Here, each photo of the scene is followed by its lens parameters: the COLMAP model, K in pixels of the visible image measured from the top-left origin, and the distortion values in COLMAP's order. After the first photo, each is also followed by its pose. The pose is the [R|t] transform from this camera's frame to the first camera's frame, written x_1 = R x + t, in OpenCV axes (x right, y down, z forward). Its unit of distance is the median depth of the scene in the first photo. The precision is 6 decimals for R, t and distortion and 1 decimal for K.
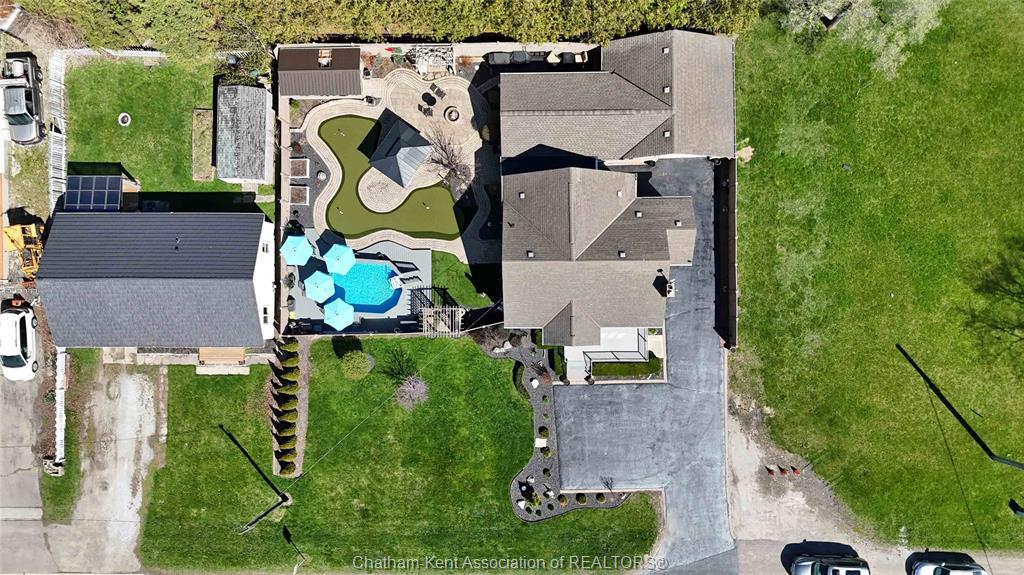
lens RADIAL K [[741.4, 0, 515.5], [0, 741.4, 286.3], [0, 0, 1]] dist [0.071375, -0.083904]
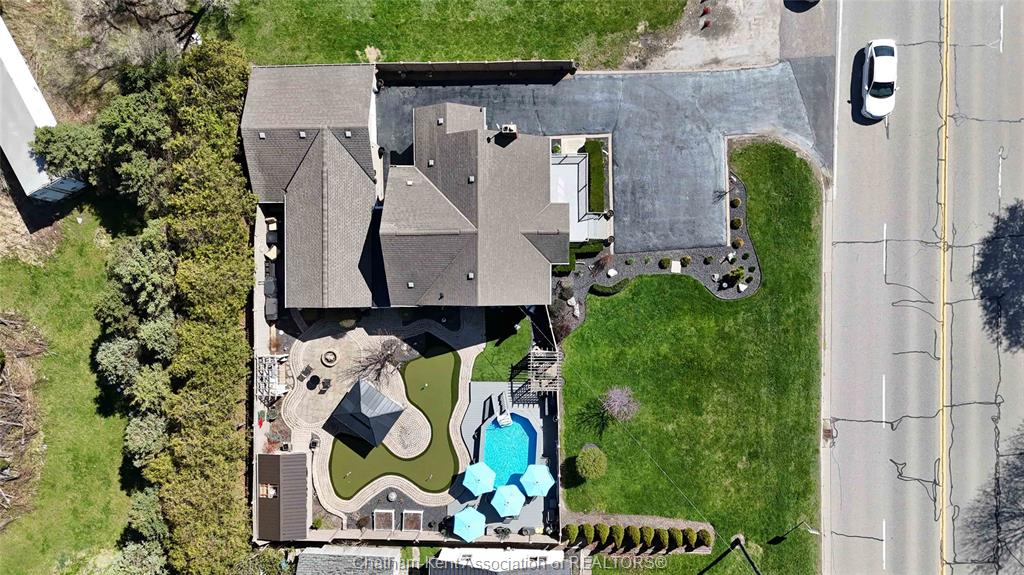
lens RADIAL K [[741.4, 0, 515.5], [0, 741.4, 286.3], [0, 0, 1]] dist [0.071375, -0.083904]
pose [[0.003649, -0.999754, 0.021891, -0.012254], [0.998887, 0.002615, -0.047102, 0.053185], [0.047034, 0.022038, 0.998650, 0.051777]]
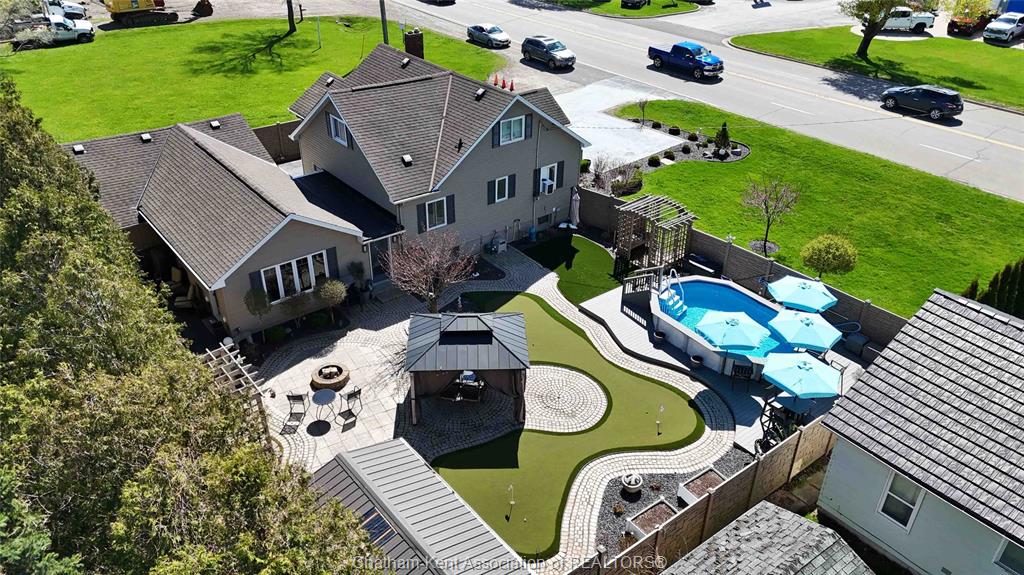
lens RADIAL K [[741.4, 0, 515.5], [0, 741.4, 286.3], [0, 0, 1]] dist [0.071375, -0.083904]
pose [[-0.624022, -0.393087, 0.675337, -0.447290], [0.781271, -0.297715, 0.548618, -0.379816], [-0.014596, 0.869970, 0.492888, 0.744993]]
